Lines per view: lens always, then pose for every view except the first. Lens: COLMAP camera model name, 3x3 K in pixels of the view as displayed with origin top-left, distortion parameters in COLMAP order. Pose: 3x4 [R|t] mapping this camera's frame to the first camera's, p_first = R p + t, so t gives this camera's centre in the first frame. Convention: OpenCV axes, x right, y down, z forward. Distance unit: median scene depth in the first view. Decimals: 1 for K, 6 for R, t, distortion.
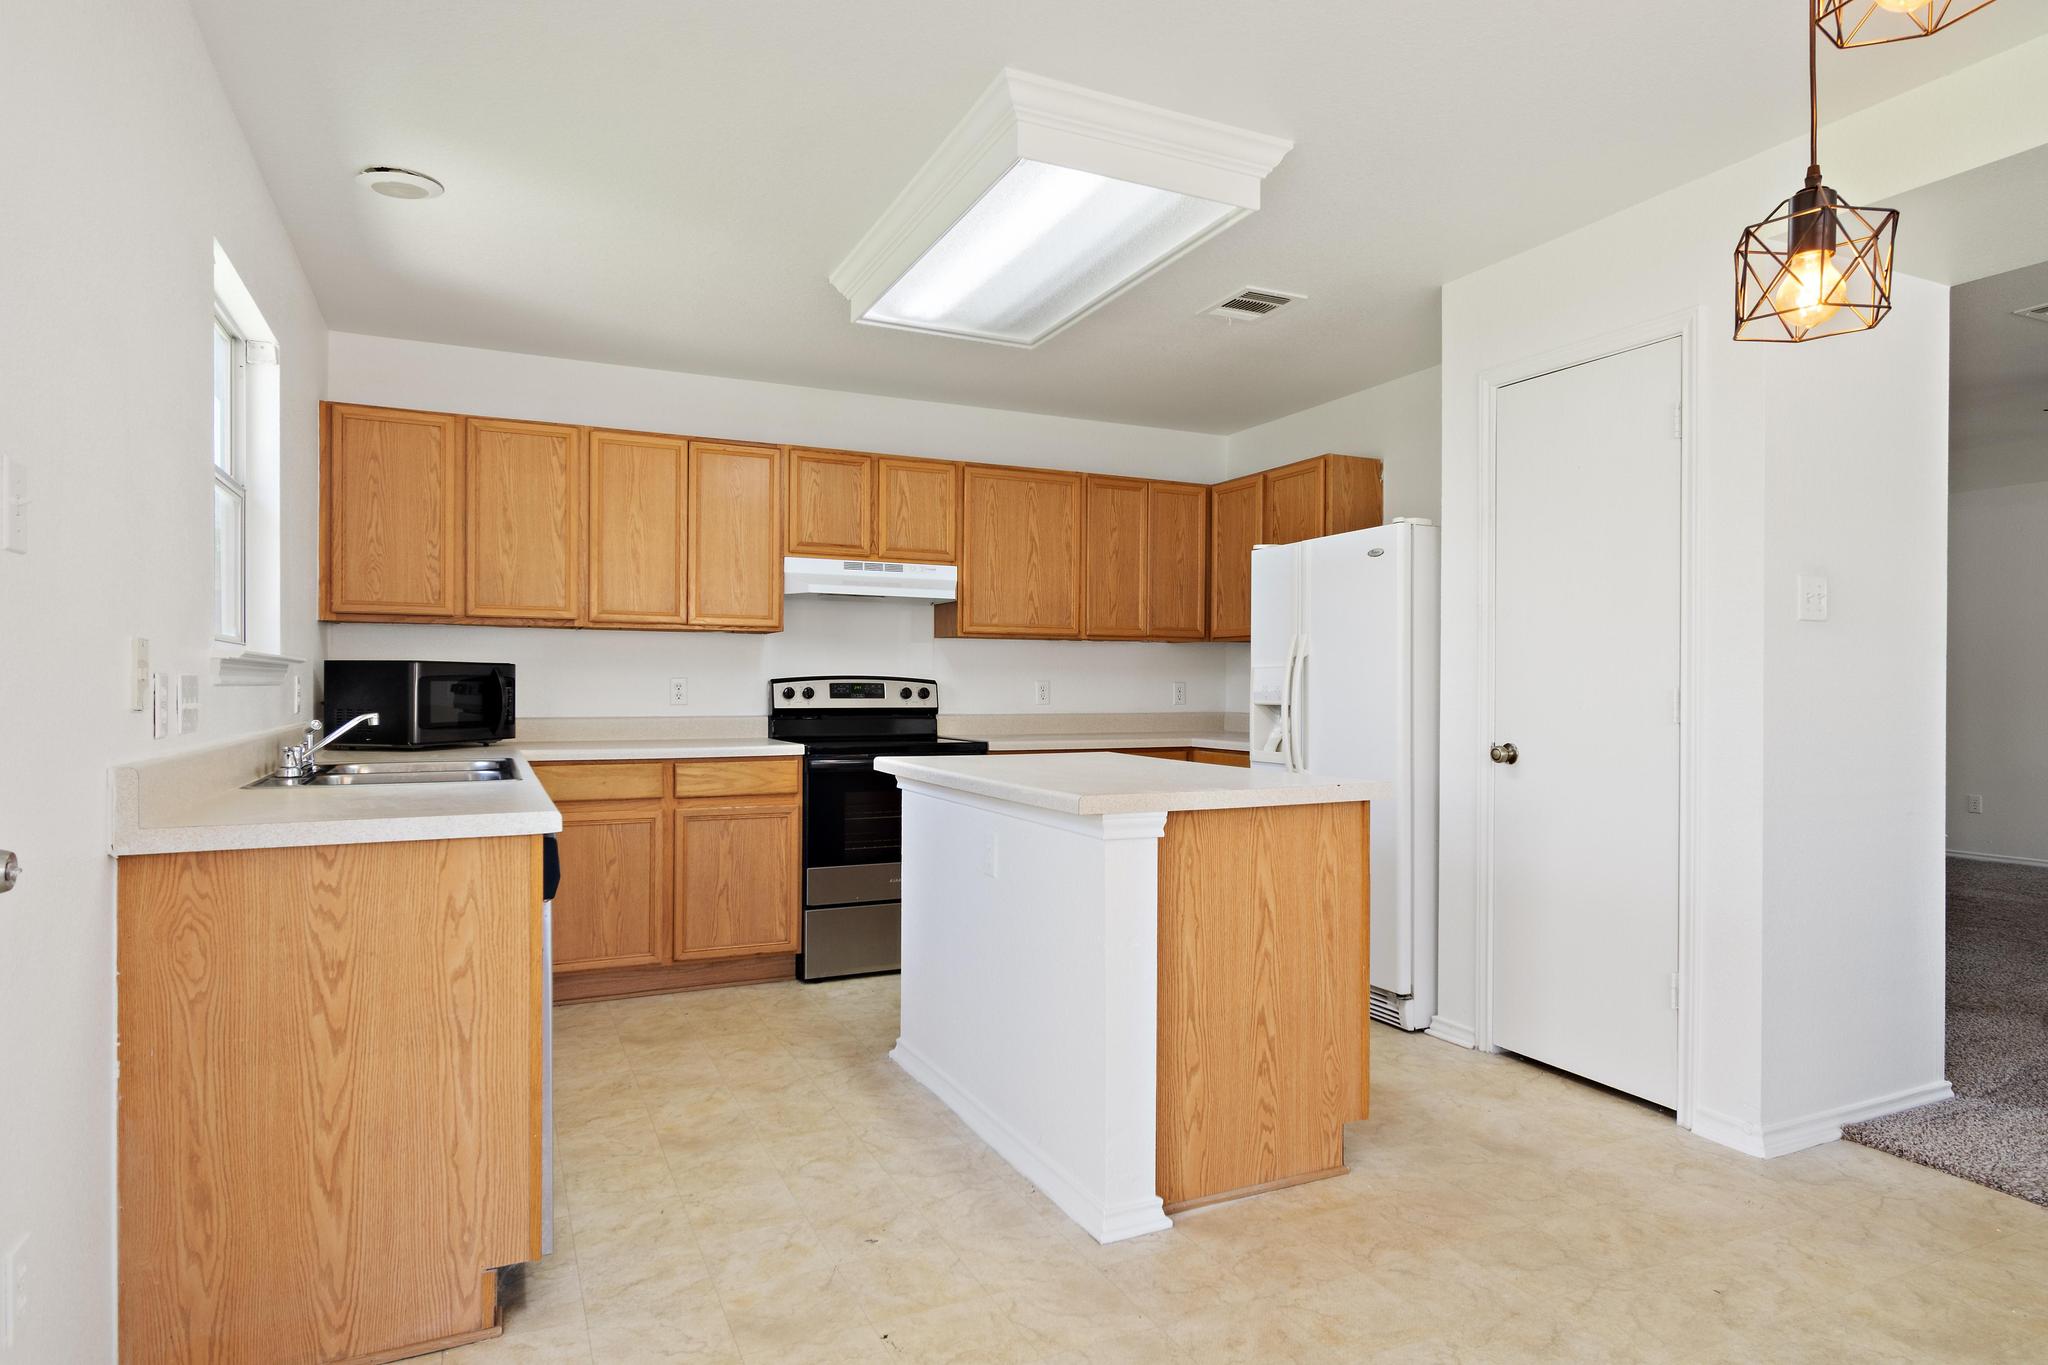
lens RADIAL K [[1147.9, 0, 1029.3], [0, 1147.9, 690.3], [0, 0, 1]] dist [0.003609, 0.002783]
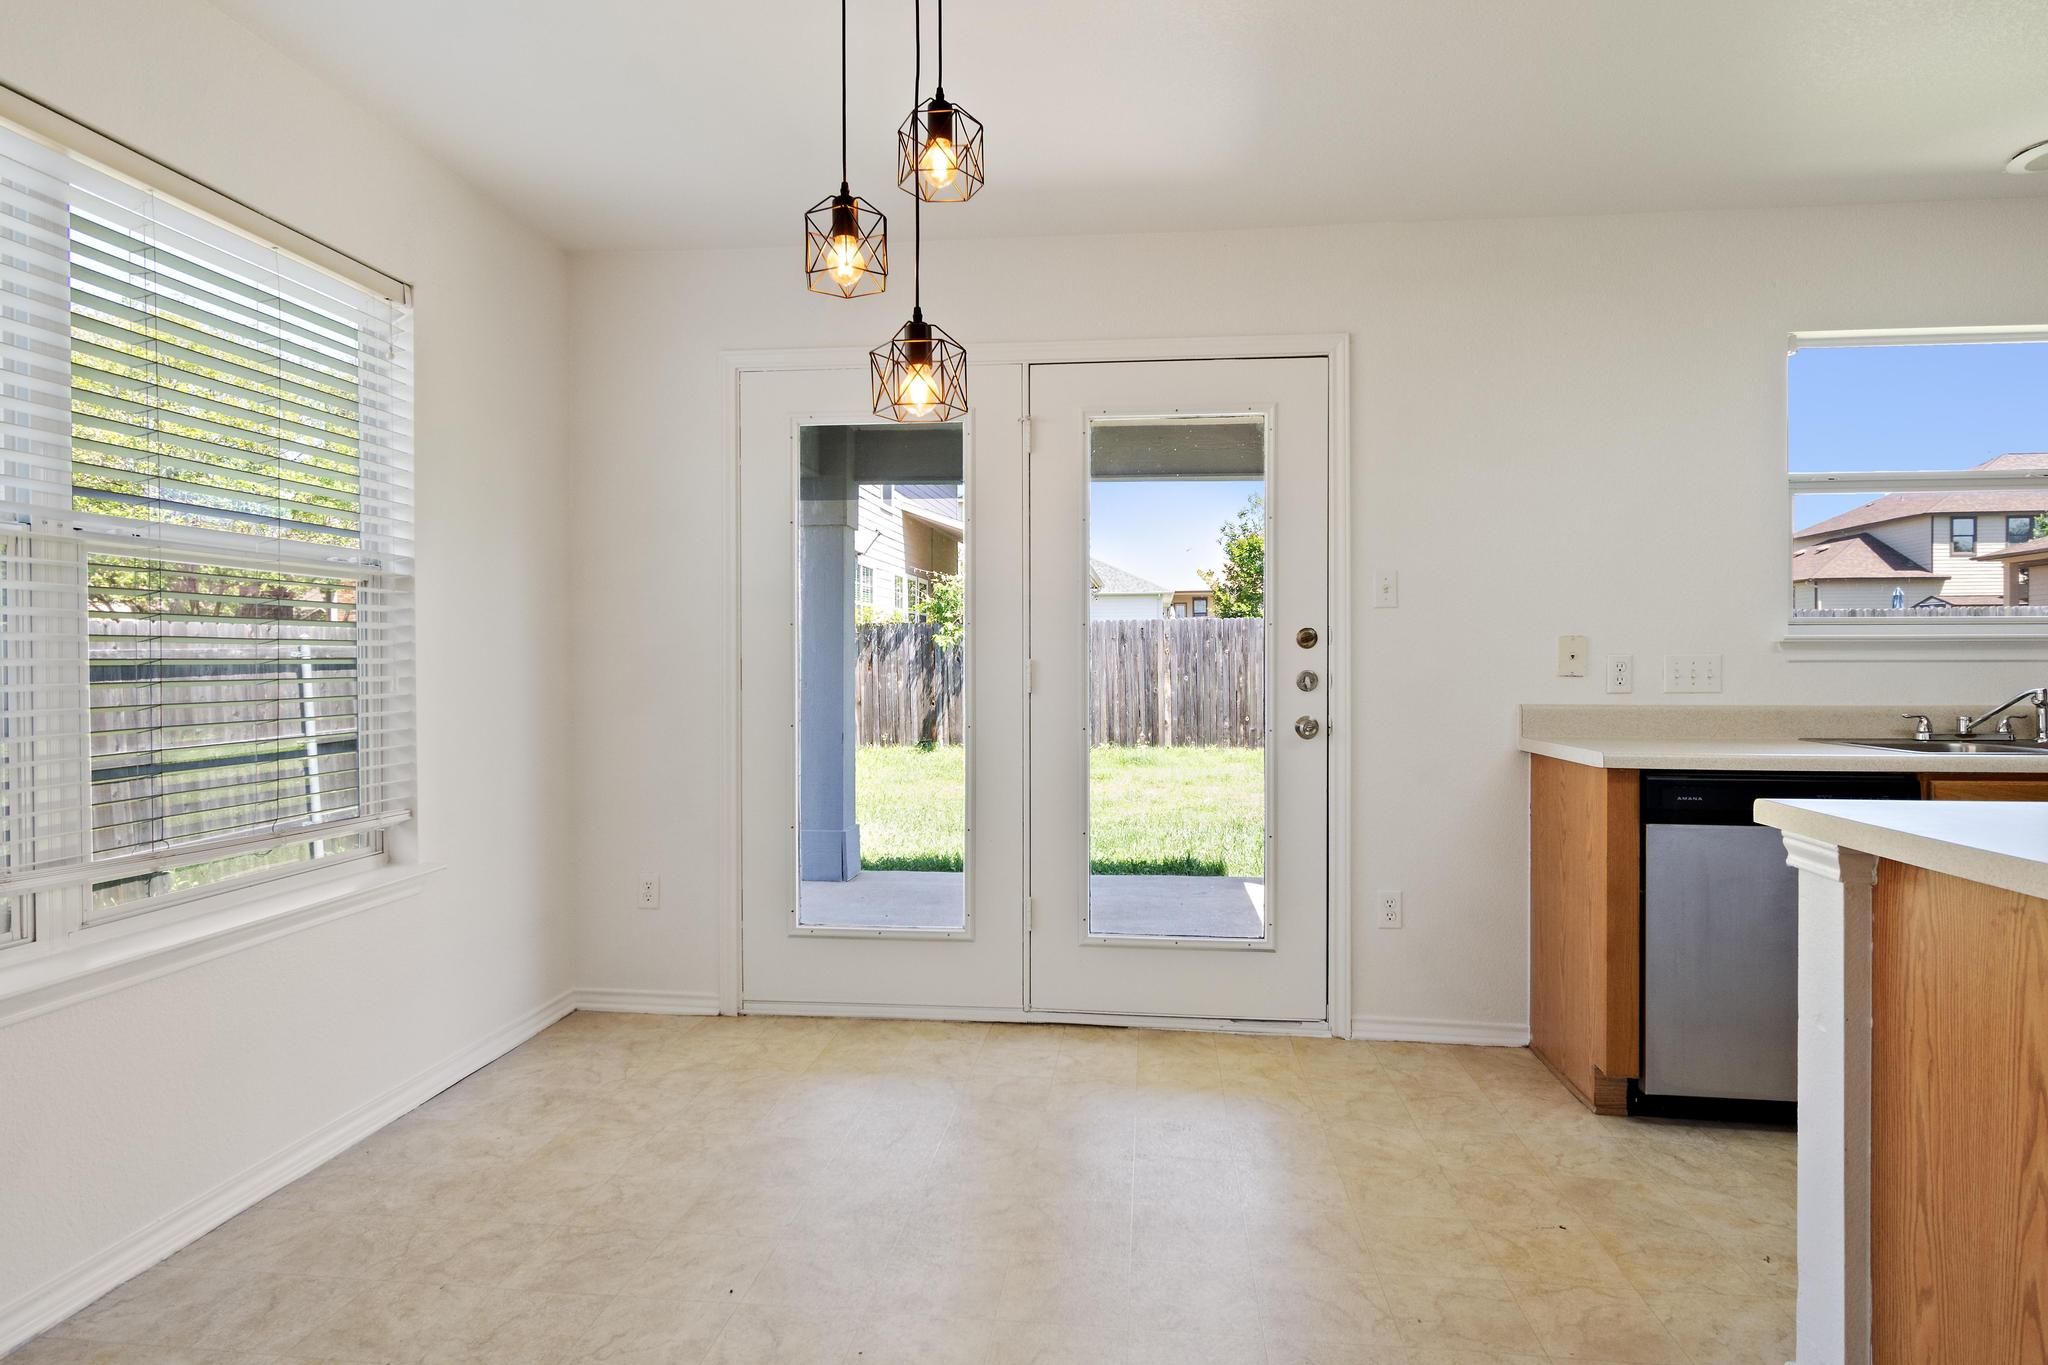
lens RADIAL K [[1147.9, 0, 1032.7], [0, 1147.9, 673.3], [0, 0, 1]] dist [0.003609, 0.002783]
pose [[-0.520354, 0.003830, -0.853942, 0.476137], [-0.005488, 0.999954, 0.007829, 0.001560], [0.853933, 0.008761, -0.520309, 0.482263]]
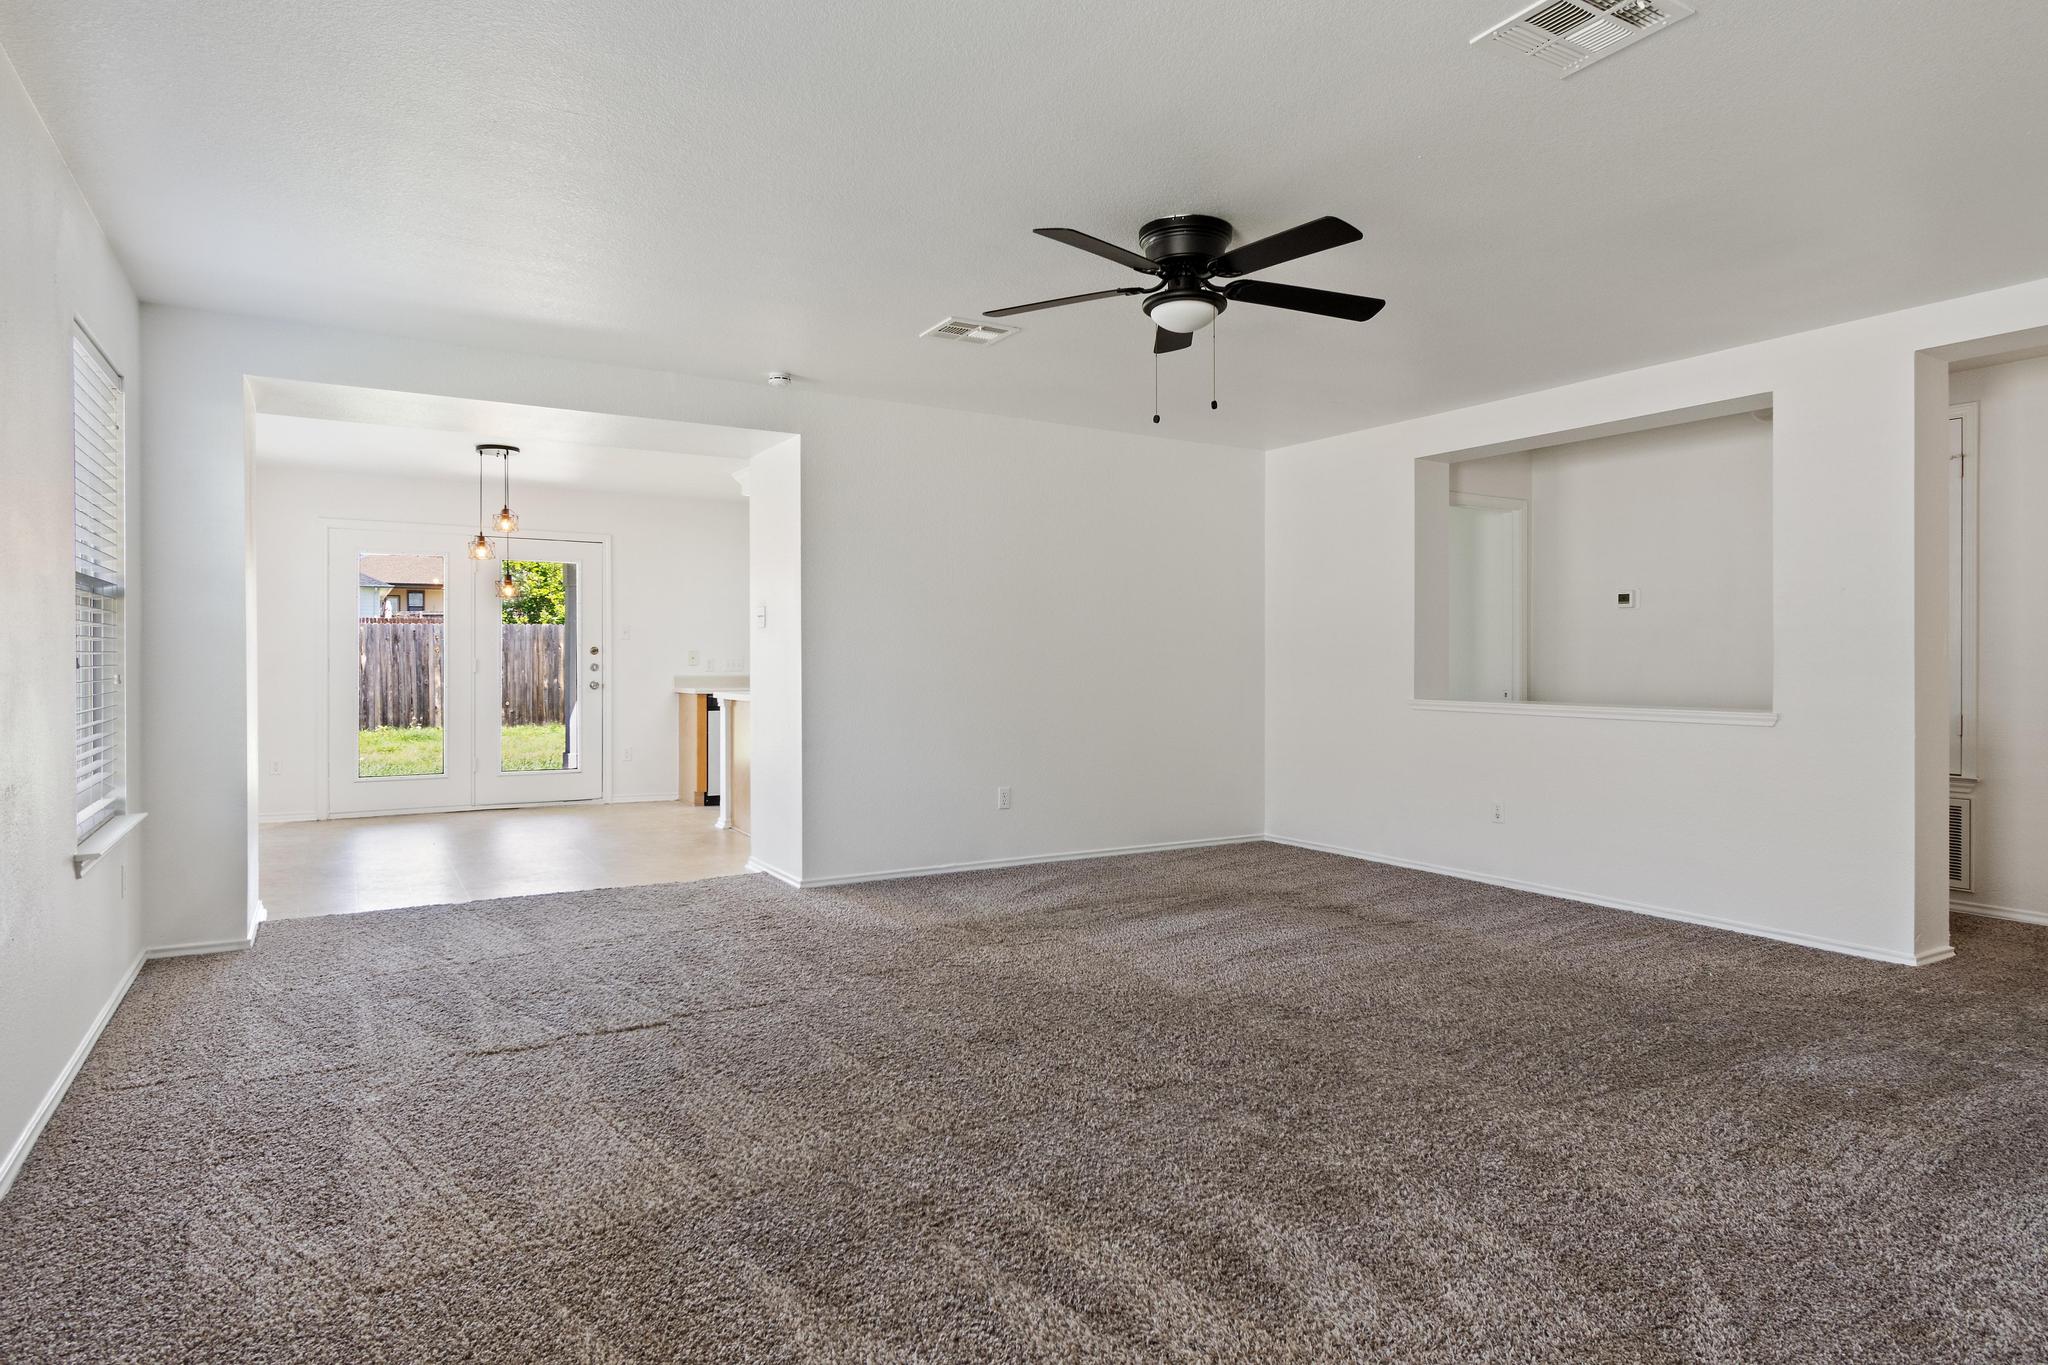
lens RADIAL K [[1147.9, 0, 1028.3], [0, 1147.9, 671.0], [0, 0, 1]] dist [0.003609, 0.002783]
pose [[0.098705, 0.005206, -0.995103, 1.680371], [-0.006672, 0.999967, 0.004570, 0.003919], [0.995094, 0.006188, 0.098736, 0.768008]]
